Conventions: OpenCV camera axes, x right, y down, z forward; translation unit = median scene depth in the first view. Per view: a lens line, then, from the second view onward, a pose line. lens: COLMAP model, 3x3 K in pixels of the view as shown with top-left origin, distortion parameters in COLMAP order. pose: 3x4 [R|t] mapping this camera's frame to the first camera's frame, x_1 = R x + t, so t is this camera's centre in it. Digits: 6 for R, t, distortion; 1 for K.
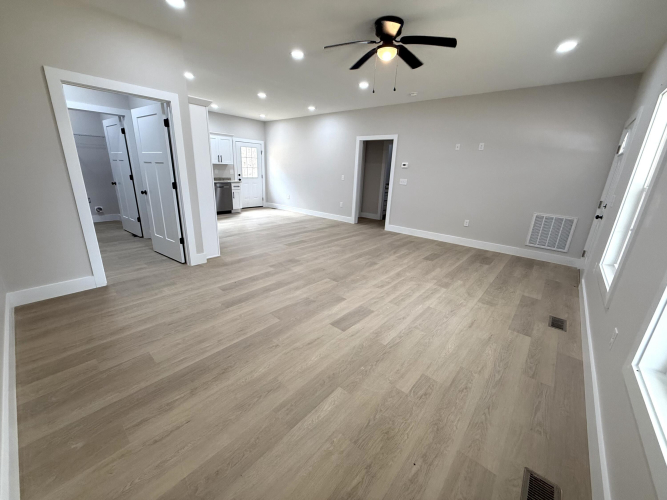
lens RADIAL K [[265.6, 0, 331.9], [0, 265.6, 250.6], [0, 0, 1]] dist [0.000136, -0.000362]
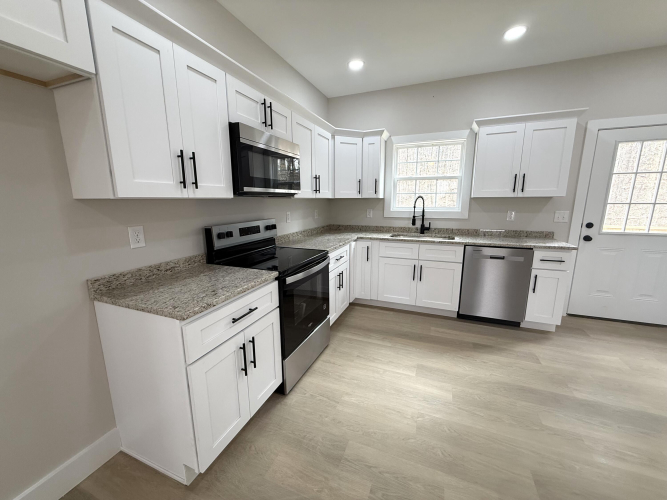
lens RADIAL K [[265.6, 0, 331.9], [0, 265.6, 250.6], [0, 0, 1]] dist [0.000136, -0.000362]
pose [[0.323535, 0.137850, -0.936121, -0.310896], [-0.262315, 0.963621, 0.051241, -0.443259], [0.909129, 0.228981, 0.347925, 1.411445]]
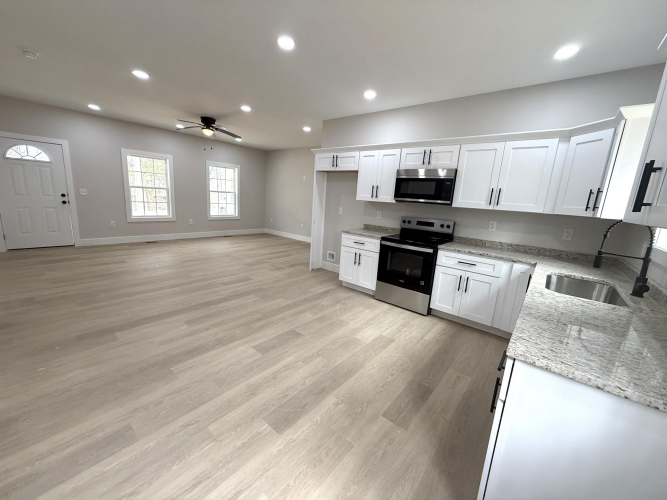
lens RADIAL K [[265.6, 0, 331.9], [0, 265.6, 250.6], [0, 0, 1]] dist [0.000136, -0.000362]
pose [[-0.994291, -0.098326, -0.041437, -0.563745], [-0.106132, 0.871345, 0.479055, -0.792980], [-0.010997, 0.480718, -0.876806, 2.462063]]
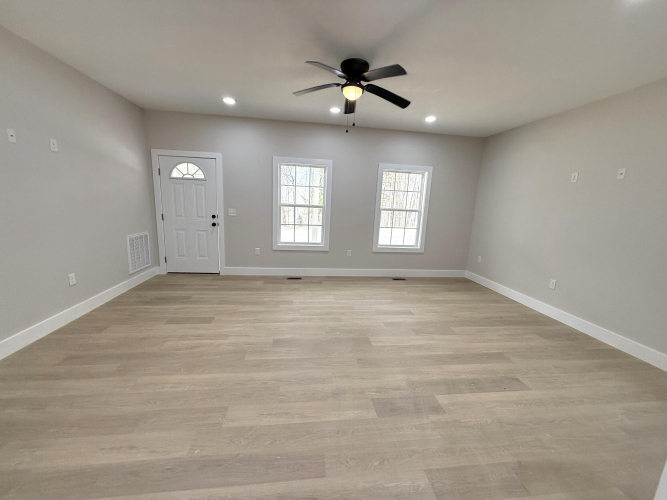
lens RADIAL K [[265.6, 0, 331.9], [0, 265.6, 250.6], [0, 0, 1]] dist [0.000136, -0.000362]
pose [[-0.741441, -0.194141, 0.642319, -0.380027], [0.126133, 0.899845, 0.417576, -0.493565], [-0.659056, 0.390626, -0.642695, 1.490543]]
